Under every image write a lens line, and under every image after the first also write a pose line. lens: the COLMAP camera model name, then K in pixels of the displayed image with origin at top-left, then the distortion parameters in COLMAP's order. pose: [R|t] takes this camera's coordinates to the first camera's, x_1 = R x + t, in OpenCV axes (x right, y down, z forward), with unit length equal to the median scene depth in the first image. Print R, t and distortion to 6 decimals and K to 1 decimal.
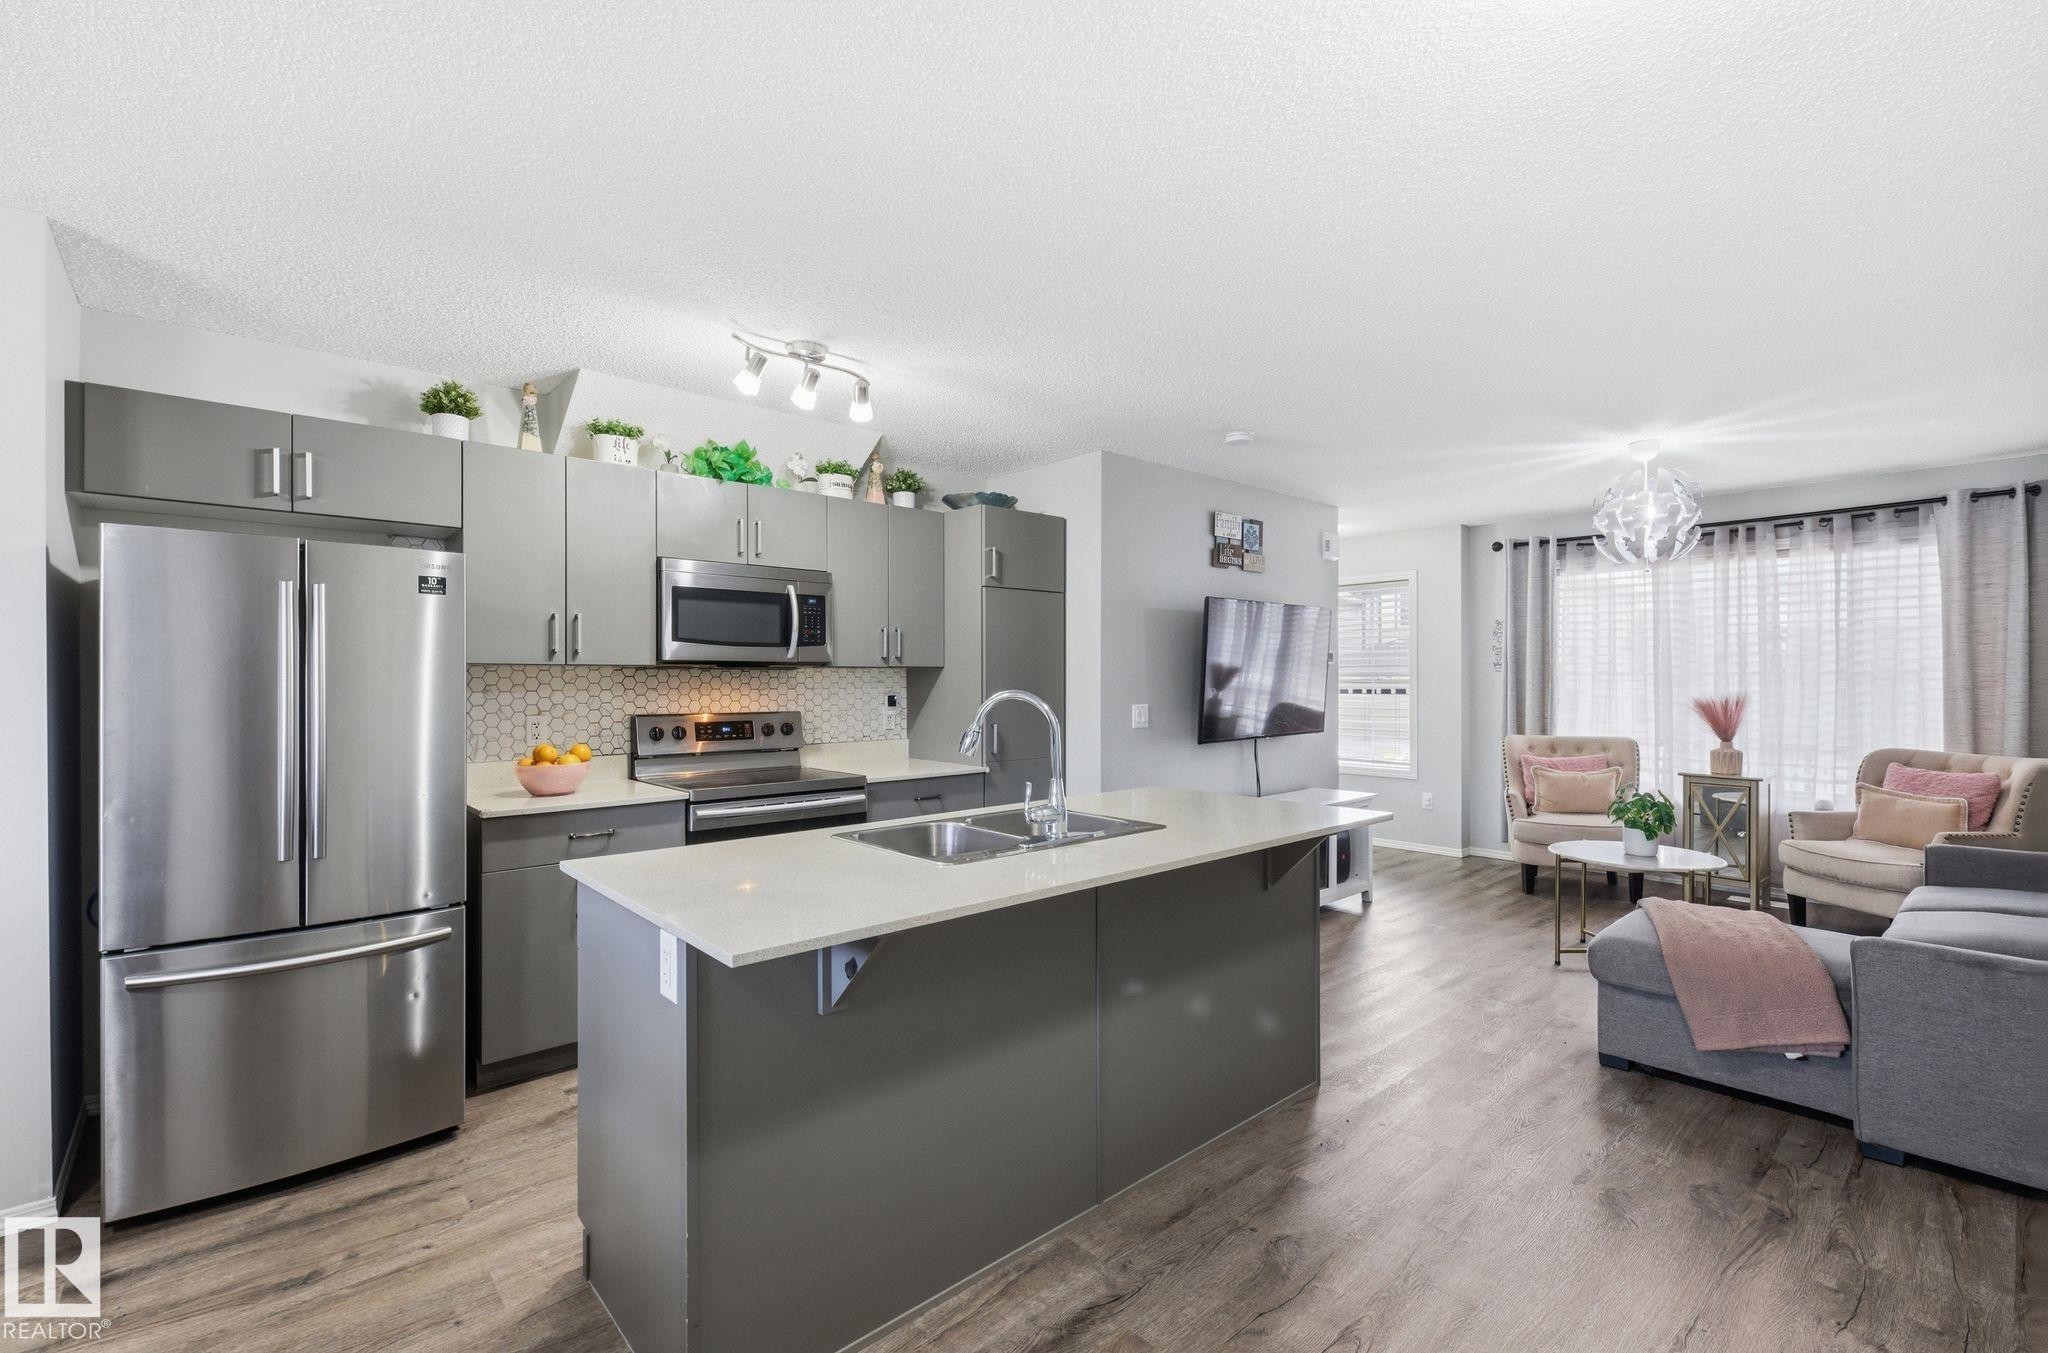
lens RADIAL K [[895.3, 0, 990.4], [0, 895.3, 681.2], [0, 0, 1]] dist [0.014810, -0.007733]
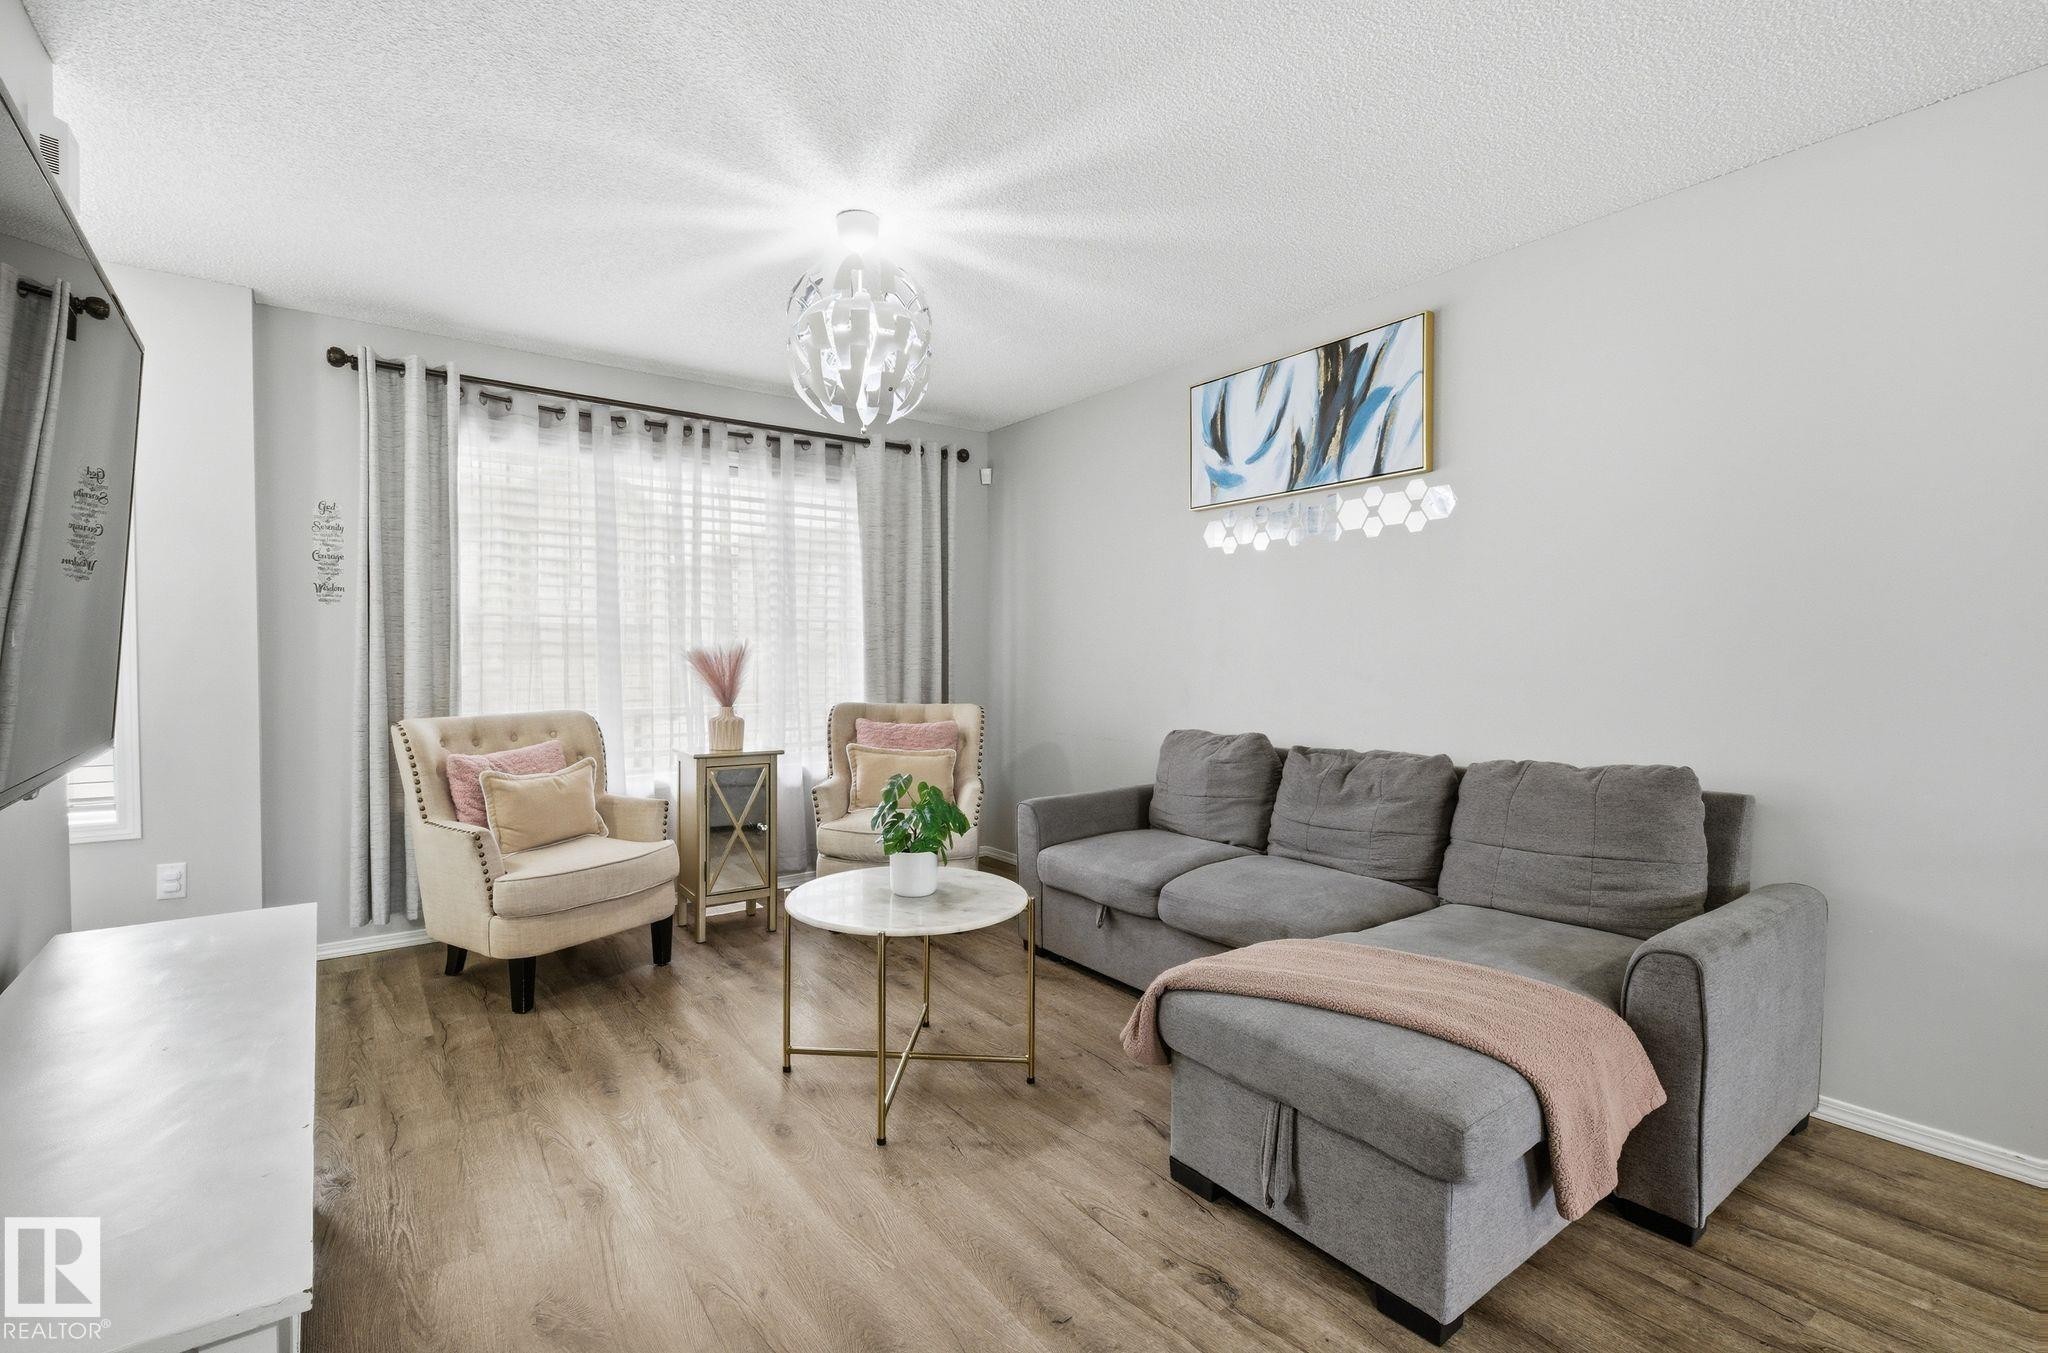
lens RADIAL K [[895.3, 0, 982.7], [0, 895.3, 681.4], [0, 0, 1]] dist [0.014810, -0.007733]
pose [[0.096151, -0.025190, 0.995048, 0.114057], [-0.000693, 0.999678, 0.025374, 0.031354], [-0.995367, -0.003129, 0.096102, 0.820711]]
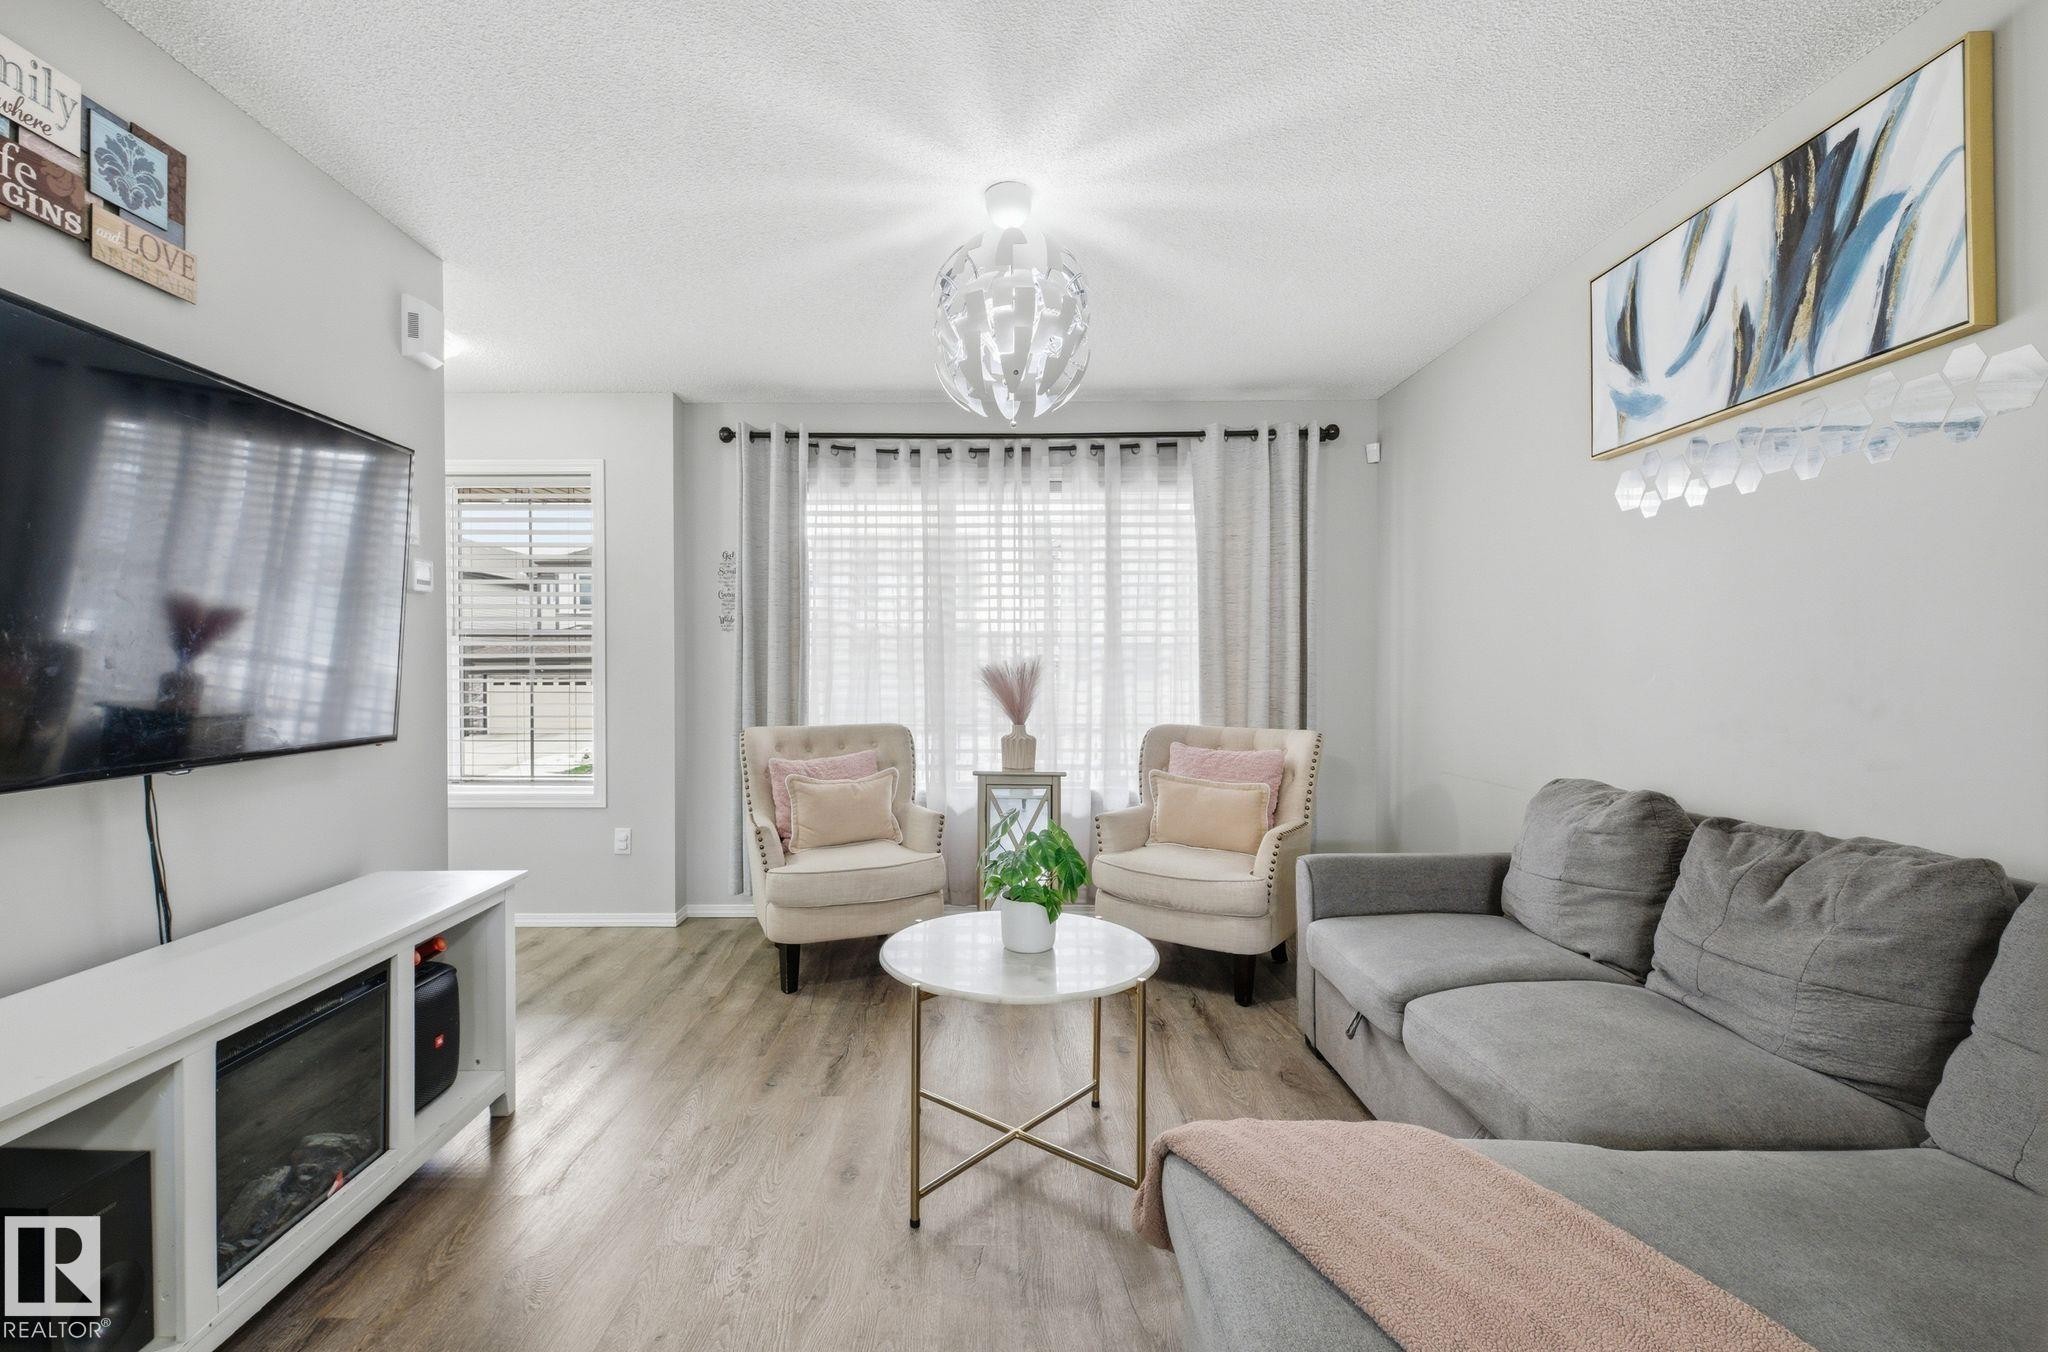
lens RADIAL K [[895.3, 0, 984.7], [0, 895.3, 681.4], [0, 0, 1]] dist [0.014810, -0.007733]
pose [[0.656539, -0.004823, 0.754276, 0.282506], [-0.000069, 0.999979, 0.006455, 0.031229], [-0.754292, -0.004290, 0.656525, 0.618793]]
